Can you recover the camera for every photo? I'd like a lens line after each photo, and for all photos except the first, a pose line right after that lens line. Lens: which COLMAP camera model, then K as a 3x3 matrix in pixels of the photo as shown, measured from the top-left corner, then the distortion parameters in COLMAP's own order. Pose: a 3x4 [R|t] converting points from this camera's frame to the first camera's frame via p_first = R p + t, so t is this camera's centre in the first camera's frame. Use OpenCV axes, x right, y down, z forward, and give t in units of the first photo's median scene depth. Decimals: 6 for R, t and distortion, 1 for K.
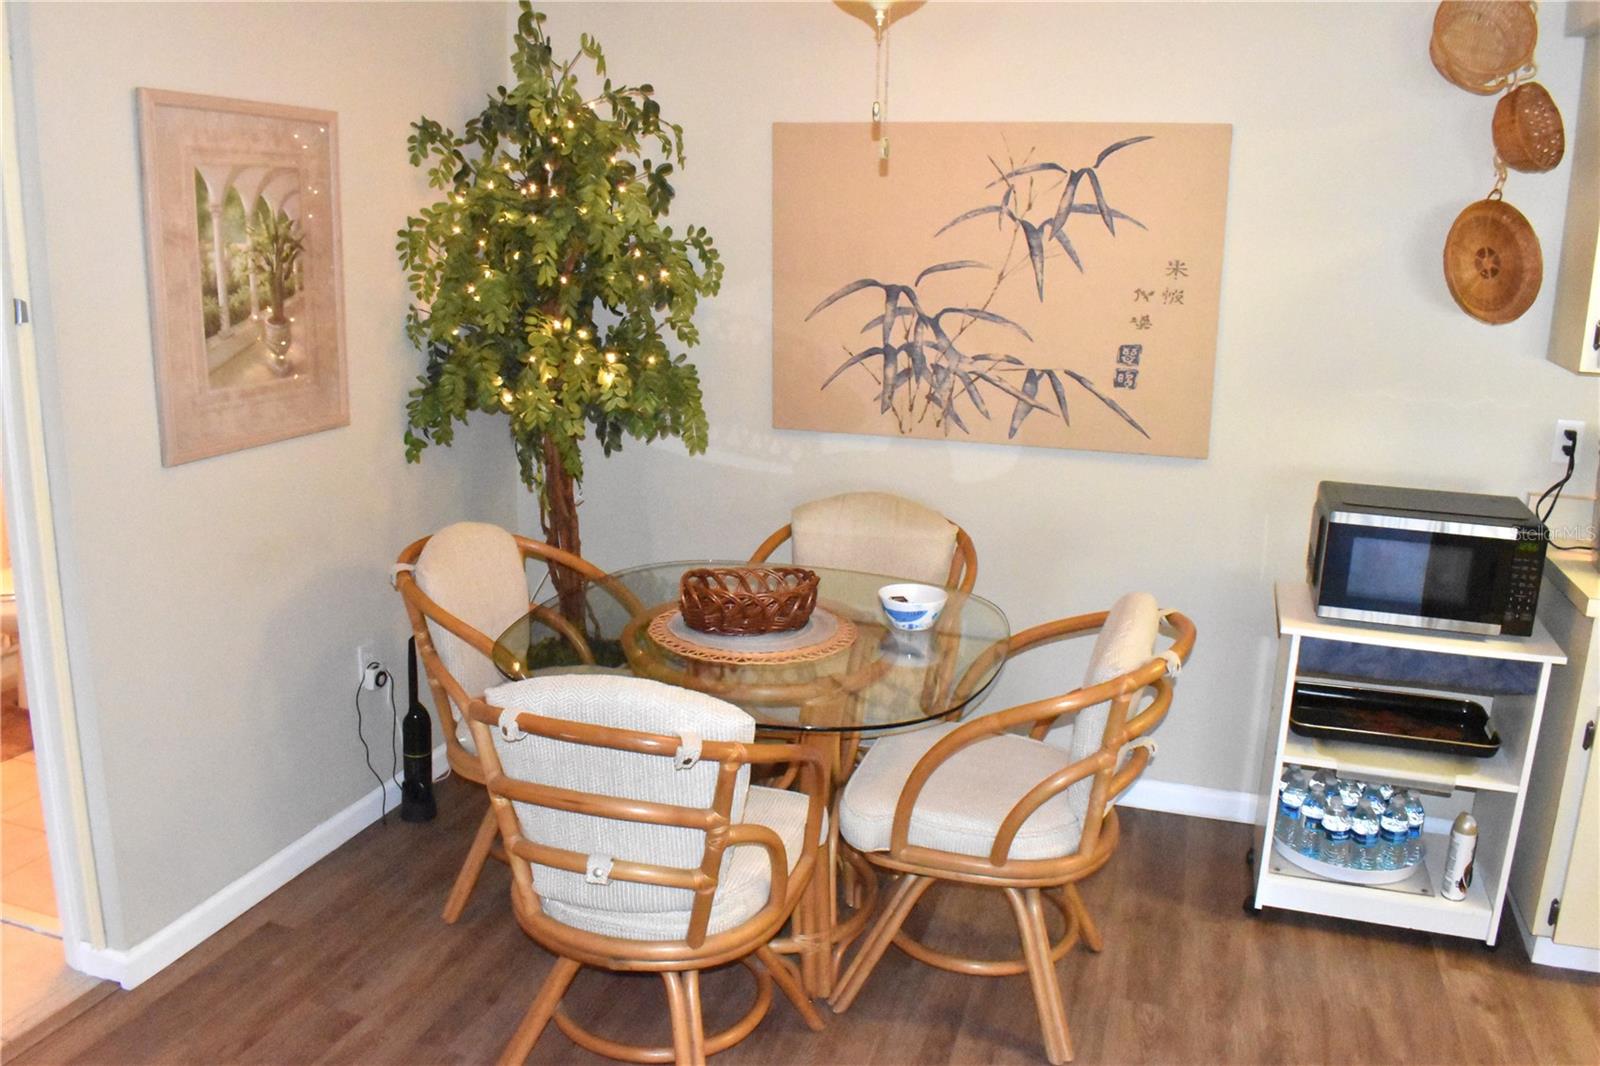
lens RADIAL K [[1250.8, 0, 800.0], [0, 1250.8, 533.0], [0, 0, 1]] dist [-0.091557, 0.003644]
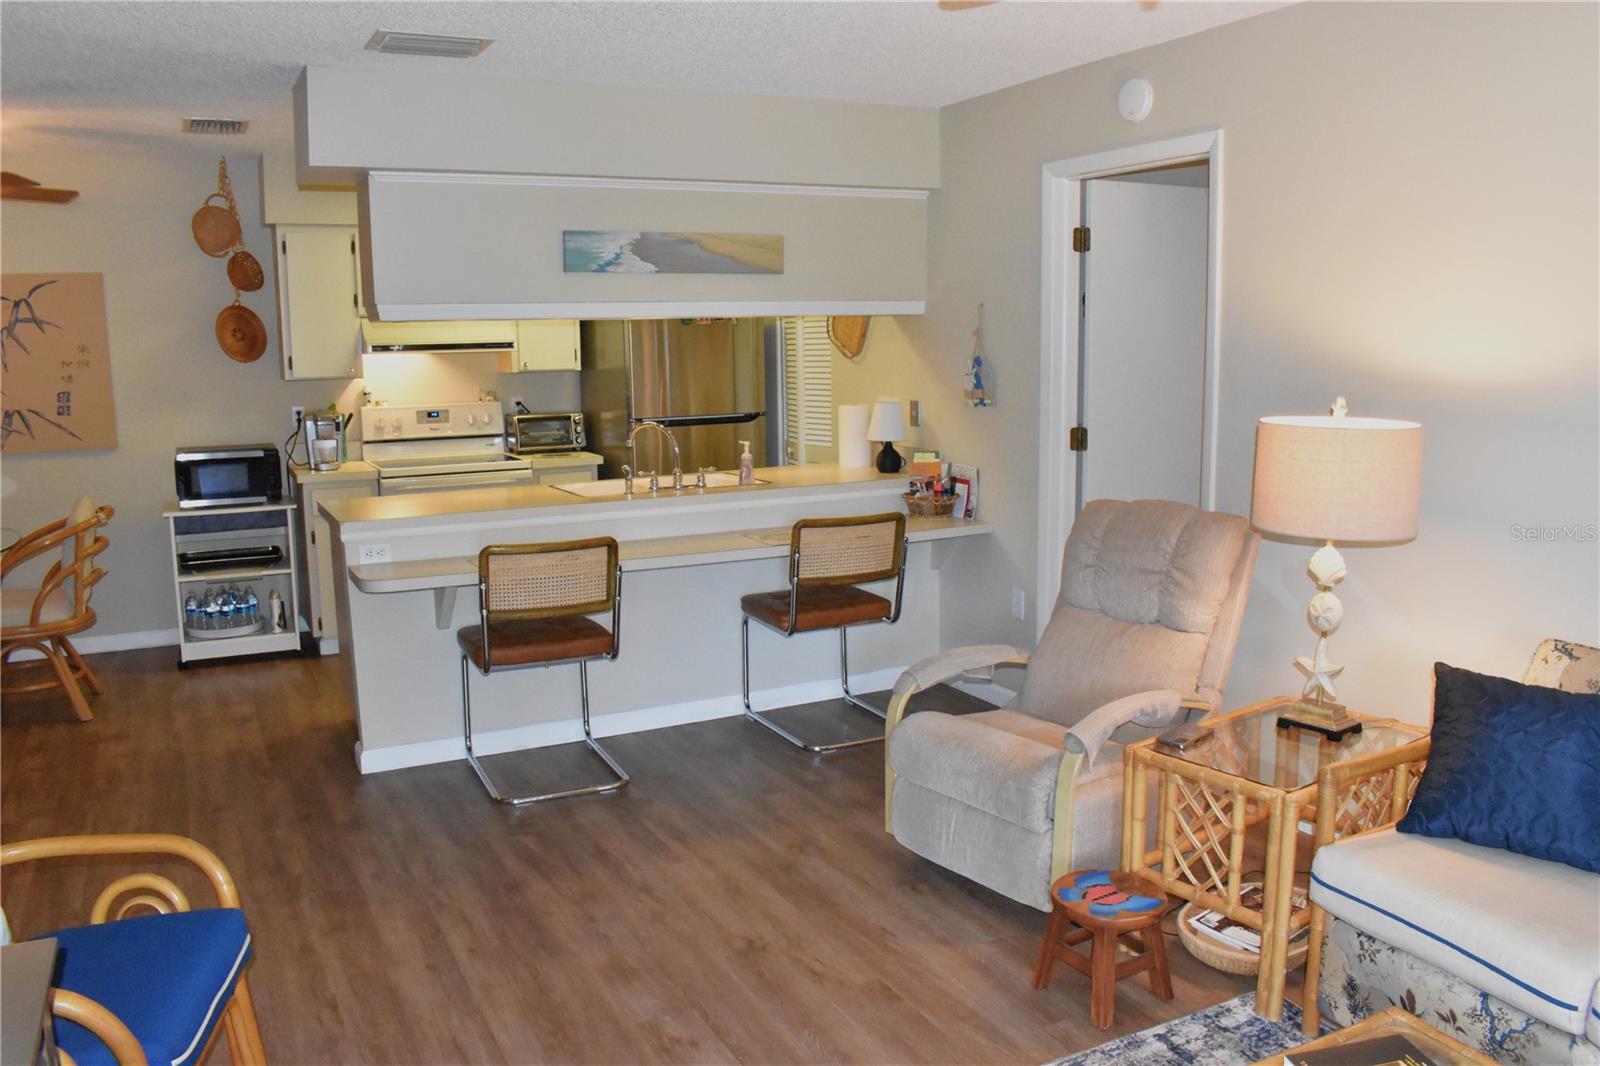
lens RADIAL K [[1250.8, 0, 800.0], [0, 1250.8, 533.0], [0, 0, 1]] dist [-0.091557, 0.003644]
pose [[0.705838, -0.140827, 0.694234, -0.269239], [0.191866, 0.981413, 0.004008, 0.293797], [-0.681894, 0.130371, 0.719738, -1.153413]]
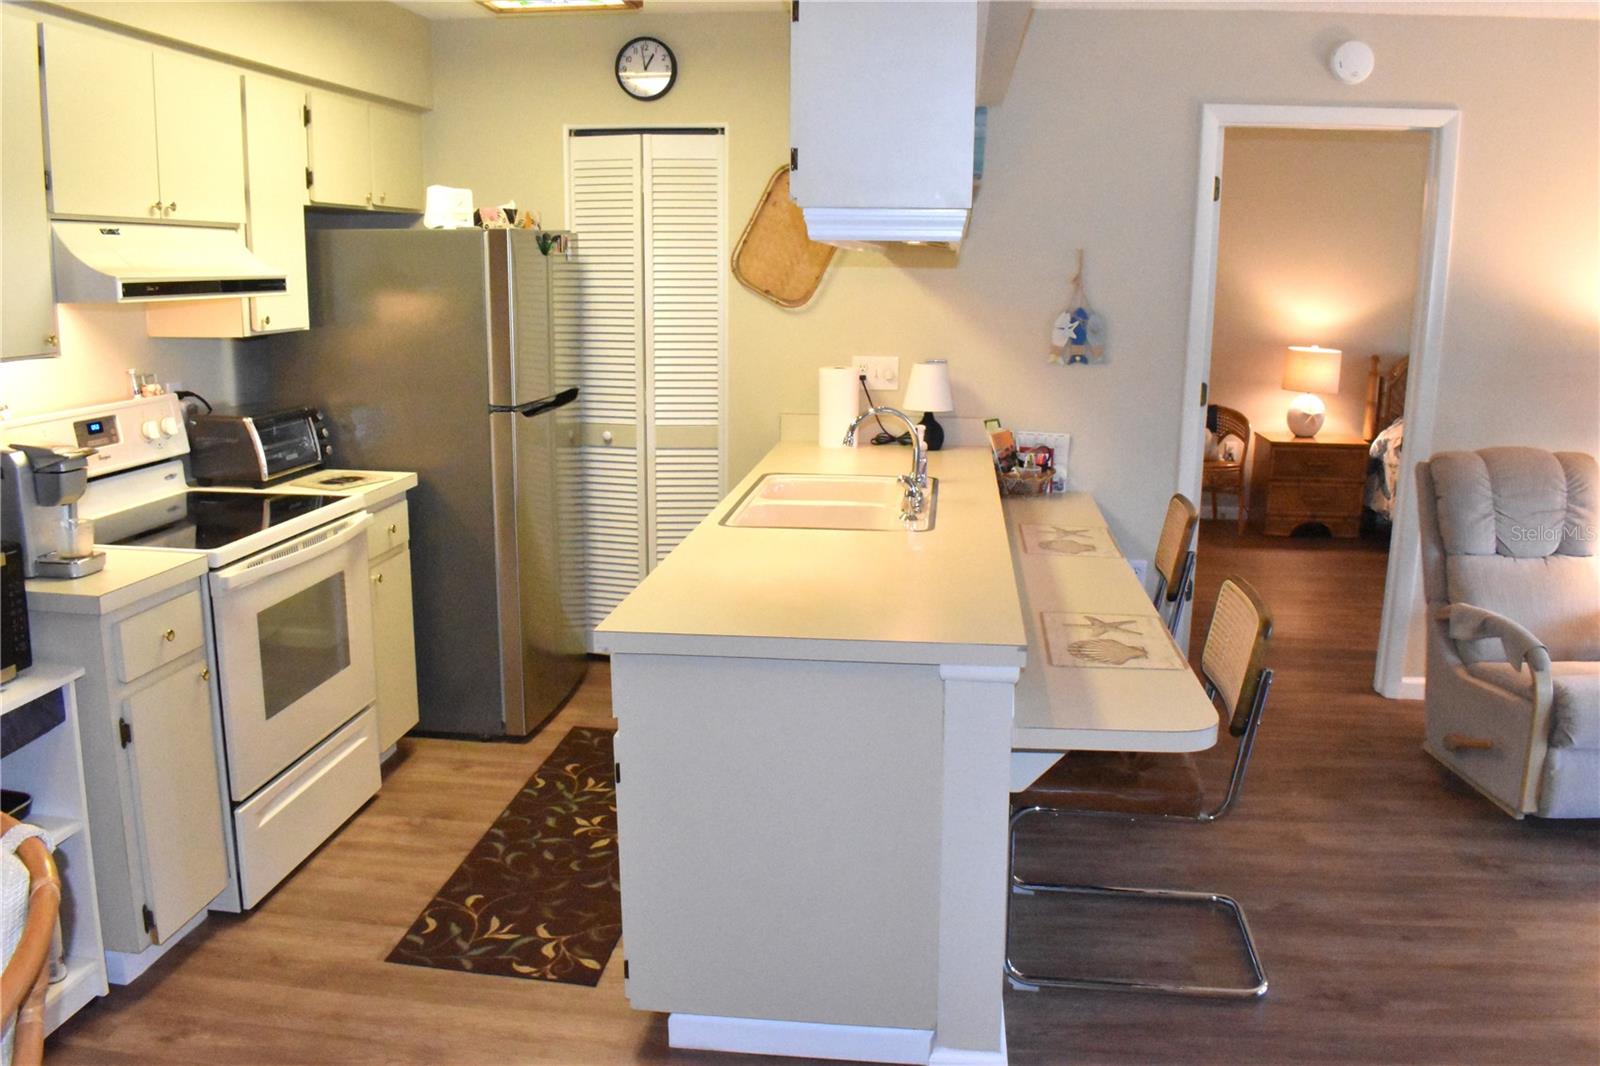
lens RADIAL K [[1250.8, 0, 800.0], [0, 1250.8, 533.0], [0, 0, 1]] dist [-0.091557, 0.003644]
pose [[-0.195524, -0.226633, 0.954153, -0.306127], [0.209896, 0.940716, 0.266453, -0.114516], [-0.957974, 0.252371, -0.136363, 0.515517]]
